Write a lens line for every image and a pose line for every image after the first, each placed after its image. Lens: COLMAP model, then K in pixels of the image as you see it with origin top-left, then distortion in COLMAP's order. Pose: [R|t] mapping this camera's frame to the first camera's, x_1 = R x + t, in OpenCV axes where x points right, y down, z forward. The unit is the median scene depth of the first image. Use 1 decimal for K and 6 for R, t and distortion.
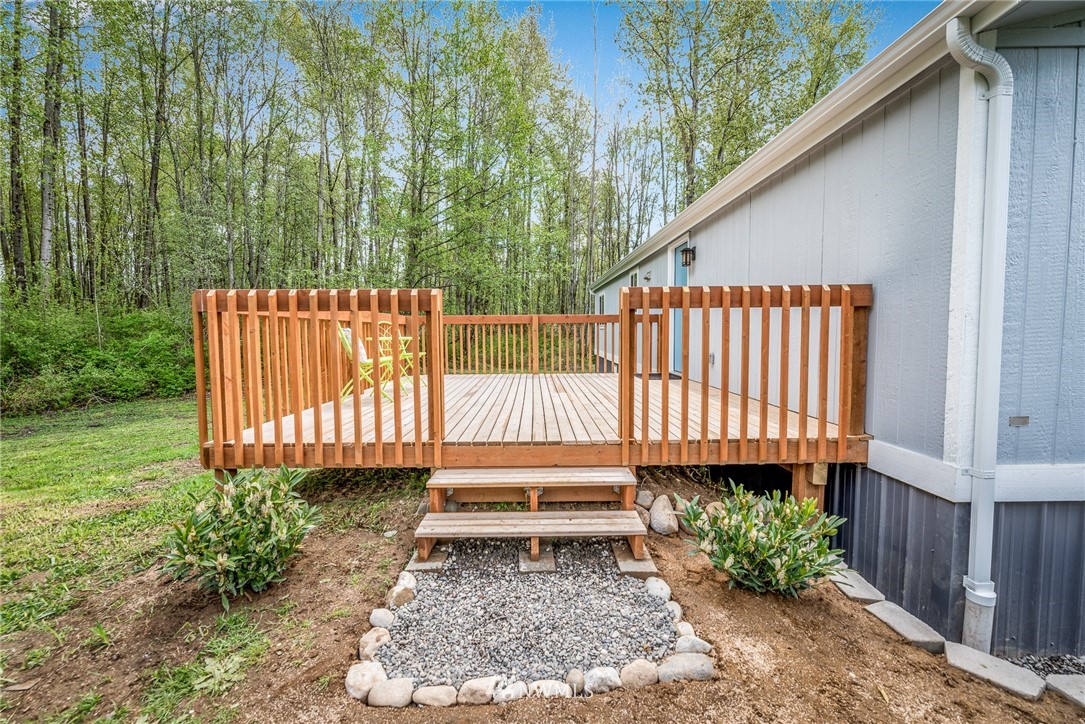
lens RADIAL K [[601.0, 0, 542.5], [0, 601.0, 377.5], [0, 0, 1]] dist [0.000688, 0.000134]
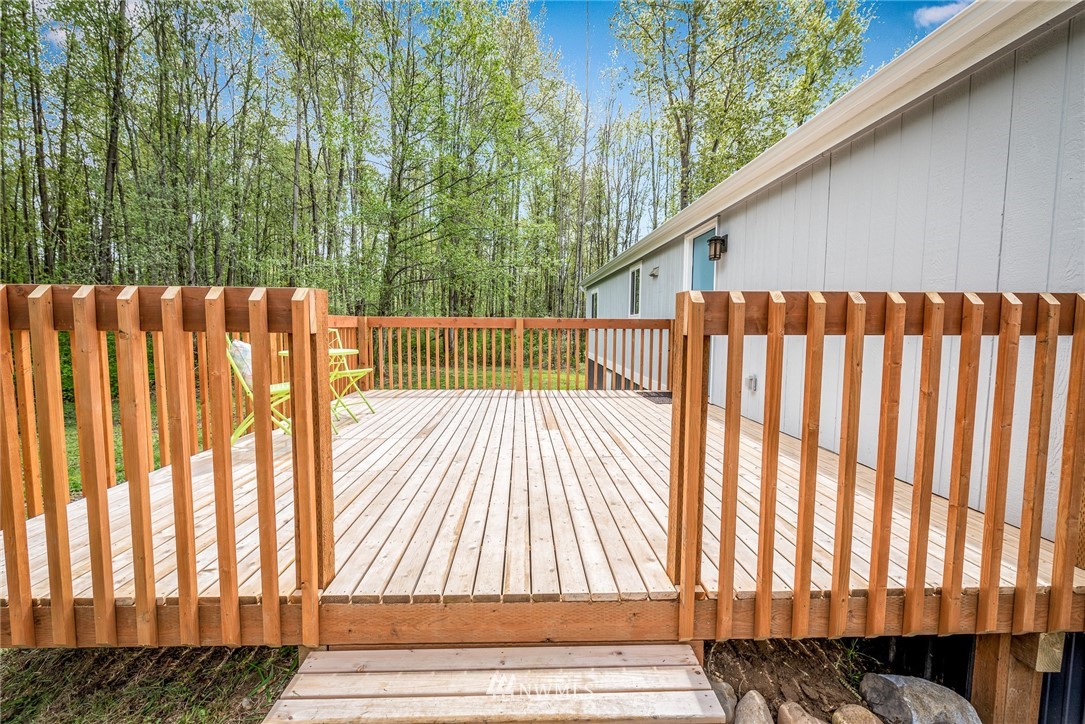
lens RADIAL K [[474.6, 0, 545.0], [0, 474.6, 358.8], [0, 0, 1]] dist [-0.000182, -0.000235]
pose [[0.999395, 0.012728, 0.032358, 0.001195], [-0.013126, 0.999840, 0.012121, -0.039815], [-0.032199, -0.012539, 0.999403, 0.250057]]
